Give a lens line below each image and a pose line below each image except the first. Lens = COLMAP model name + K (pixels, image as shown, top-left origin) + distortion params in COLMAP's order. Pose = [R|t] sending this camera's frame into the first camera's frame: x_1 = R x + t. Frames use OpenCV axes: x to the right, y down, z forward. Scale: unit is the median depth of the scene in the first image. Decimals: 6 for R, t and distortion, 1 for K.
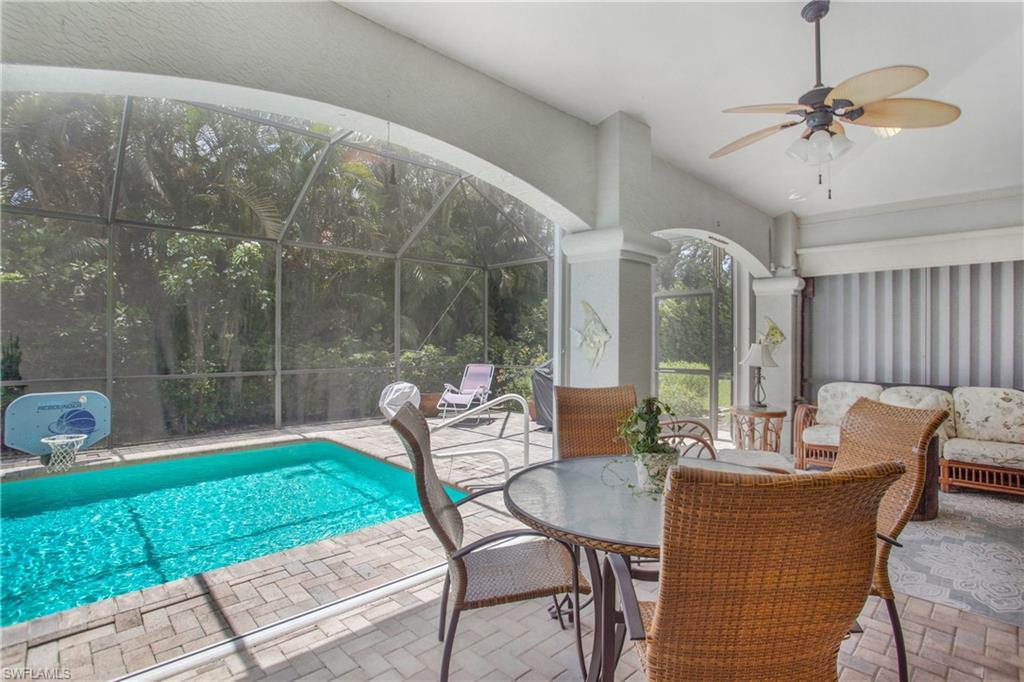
lens RADIAL K [[508.3, 0, 495.4], [0, 508.3, 330.2], [0, 0, 1]] dist [-0.046157, 0.010942]
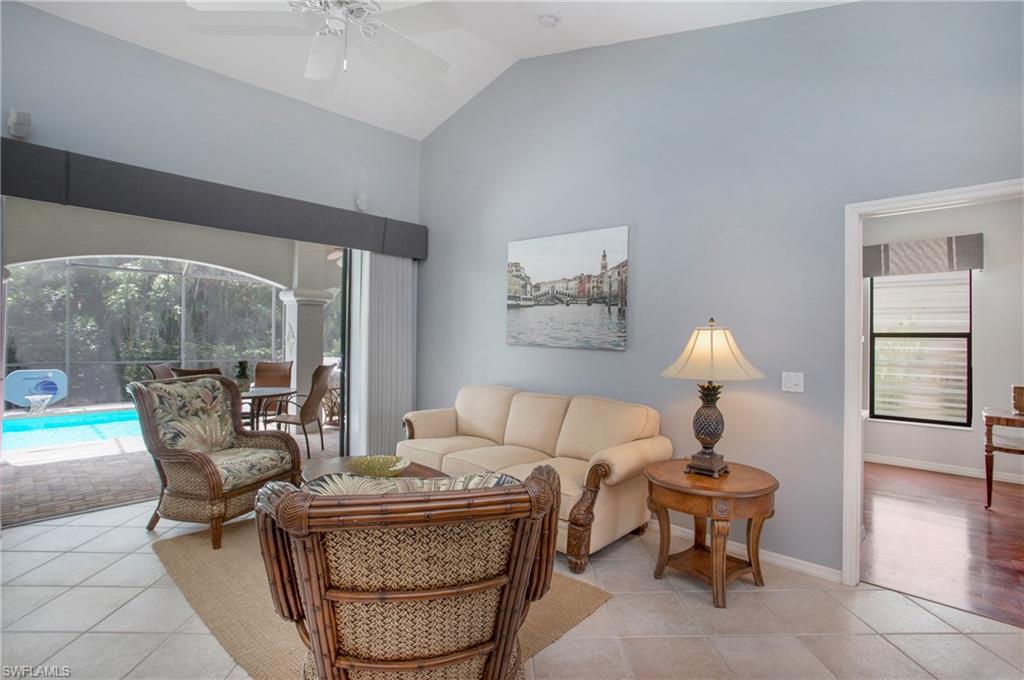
lens RADIAL K [[508.3, 0, 494.6], [0, 508.3, 335.5], [0, 0, 1]] dist [-0.046157, 0.010942]
pose [[0.999440, 0.005672, 0.032971, 0.550342], [-0.005959, 0.999945, 0.008632, -0.015177], [-0.032921, -0.008824, 0.999419, -0.642097]]
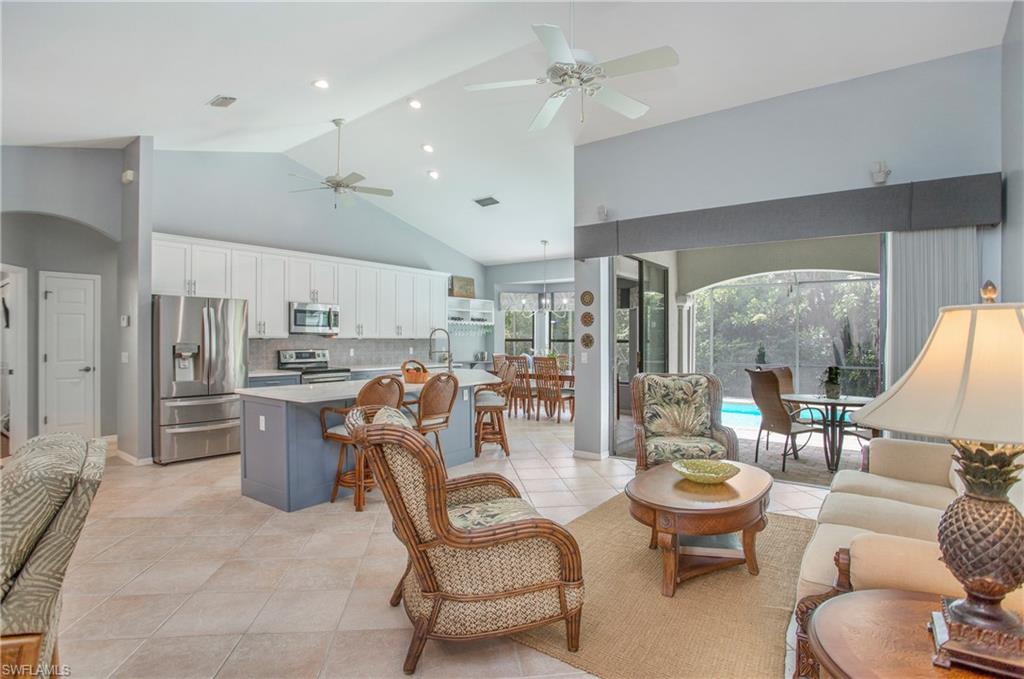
lens RADIAL K [[508.3, 0, 524.6], [0, 508.3, 338.5], [0, 0, 1]] dist [-0.046157, 0.010942]
pose [[0.200523, -0.010651, -0.979631, 0.890064], [0.013718, 0.999873, -0.008063, -0.007085], [0.979593, -0.011821, 0.200644, -0.417240]]
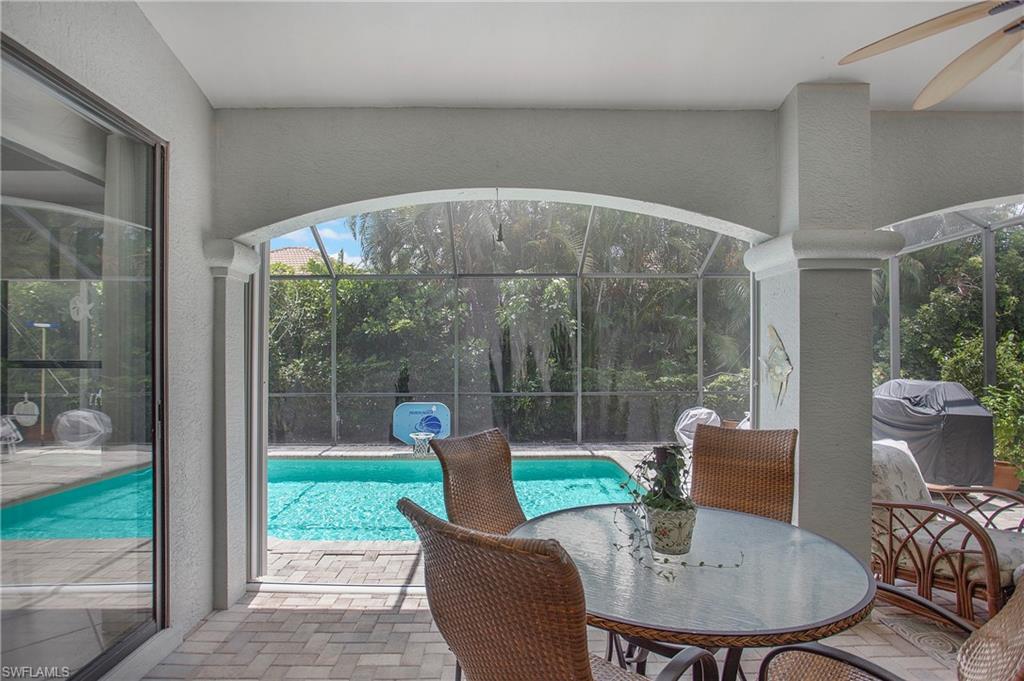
lens RADIAL K [[508.3, 0, 485.3], [0, 508.3, 349.2], [0, 0, 1]] dist [-0.046157, 0.010942]
pose [[0.728026, -0.020343, -0.685248, 0.228864], [0.019819, 0.999766, -0.008624, -0.010944], [0.685263, -0.007303, 0.728259, 0.045058]]
